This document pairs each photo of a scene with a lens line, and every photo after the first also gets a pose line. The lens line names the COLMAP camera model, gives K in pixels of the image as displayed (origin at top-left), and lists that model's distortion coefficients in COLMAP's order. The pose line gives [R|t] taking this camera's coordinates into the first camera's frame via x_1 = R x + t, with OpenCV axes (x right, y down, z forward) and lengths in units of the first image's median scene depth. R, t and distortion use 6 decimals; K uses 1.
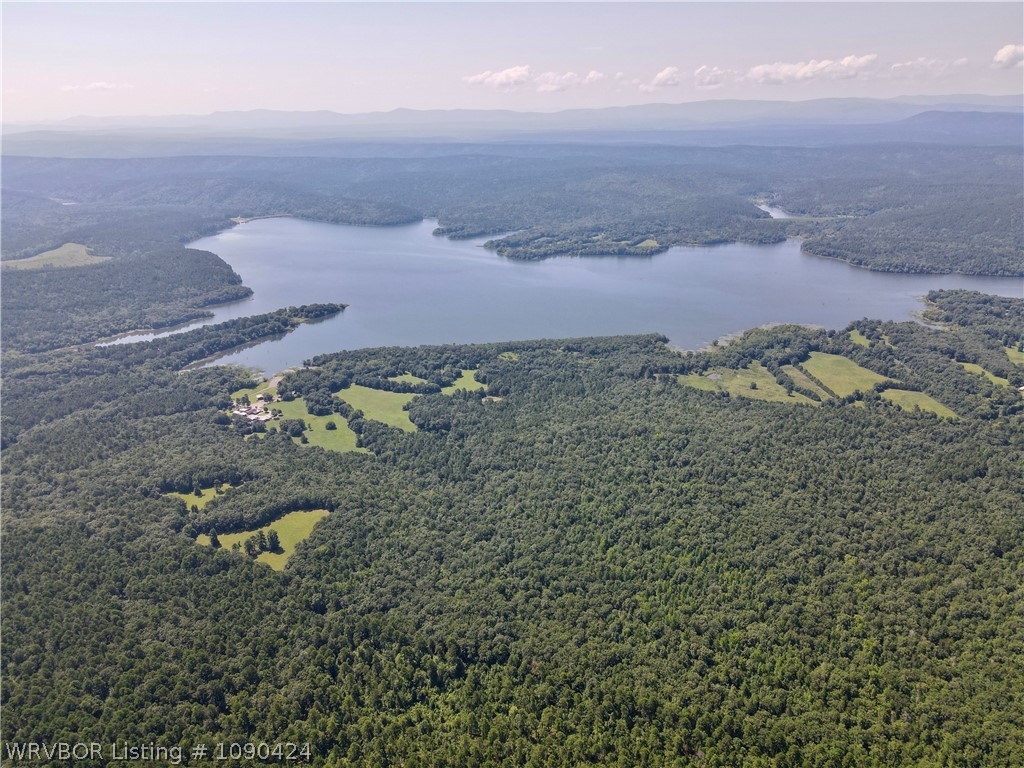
lens RADIAL K [[754.9, 0, 514.0], [0, 754.9, 380.6], [0, 0, 1]] dist [-0.010277, 0.037072]
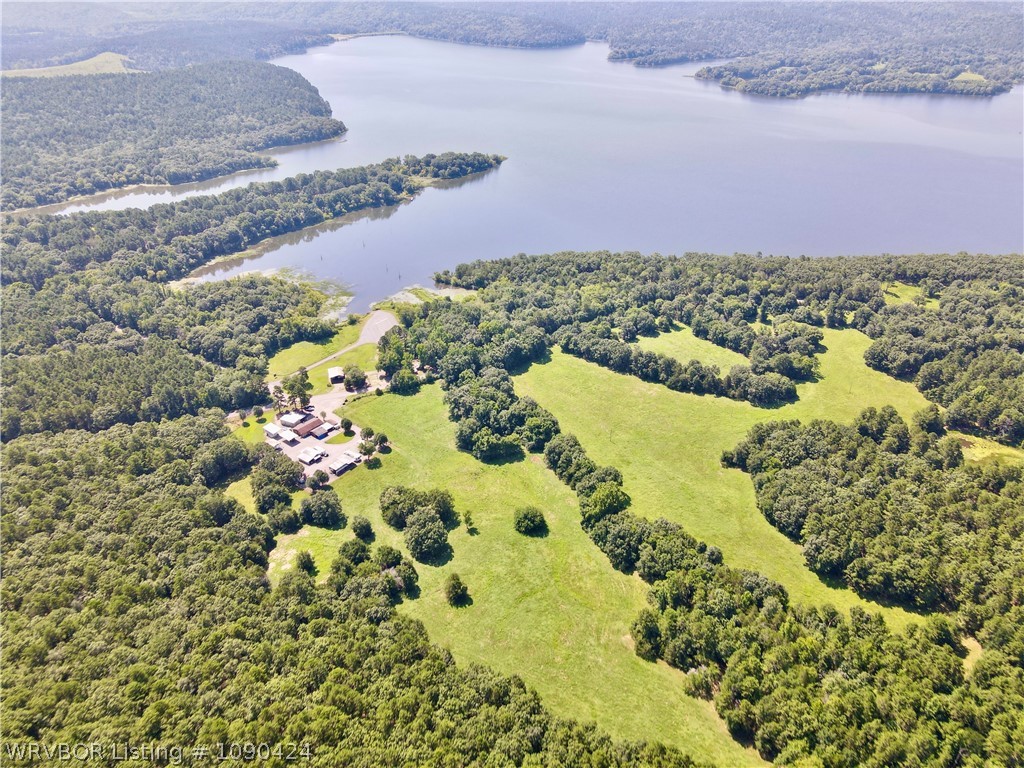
lens RADIAL K [[754.9, 0, 514.0], [0, 754.9, 380.6], [0, 0, 1]] dist [-0.010277, 0.037072]
pose [[0.989292, 0.081951, -0.120767, -0.177361], [-0.059853, 0.982496, 0.176406, -0.048332], [0.133109, -0.167289, 0.976881, 0.565549]]
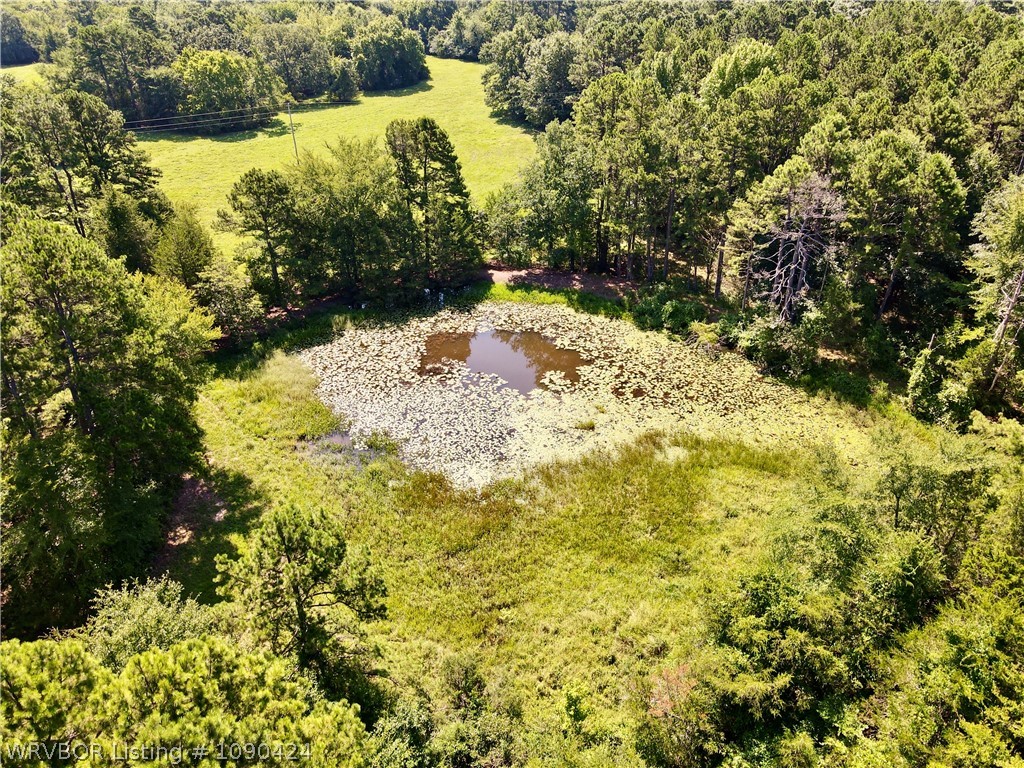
lens RADIAL K [[754.9, 0, 514.0], [0, 754.9, 380.6], [0, 0, 1]] dist [-0.010277, 0.037072]
pose [[0.967374, 0.142389, -0.209553, -0.019093], [-0.096071, 0.971514, 0.216634, 0.012803], [0.234430, -0.189434, 0.953497, 0.848672]]
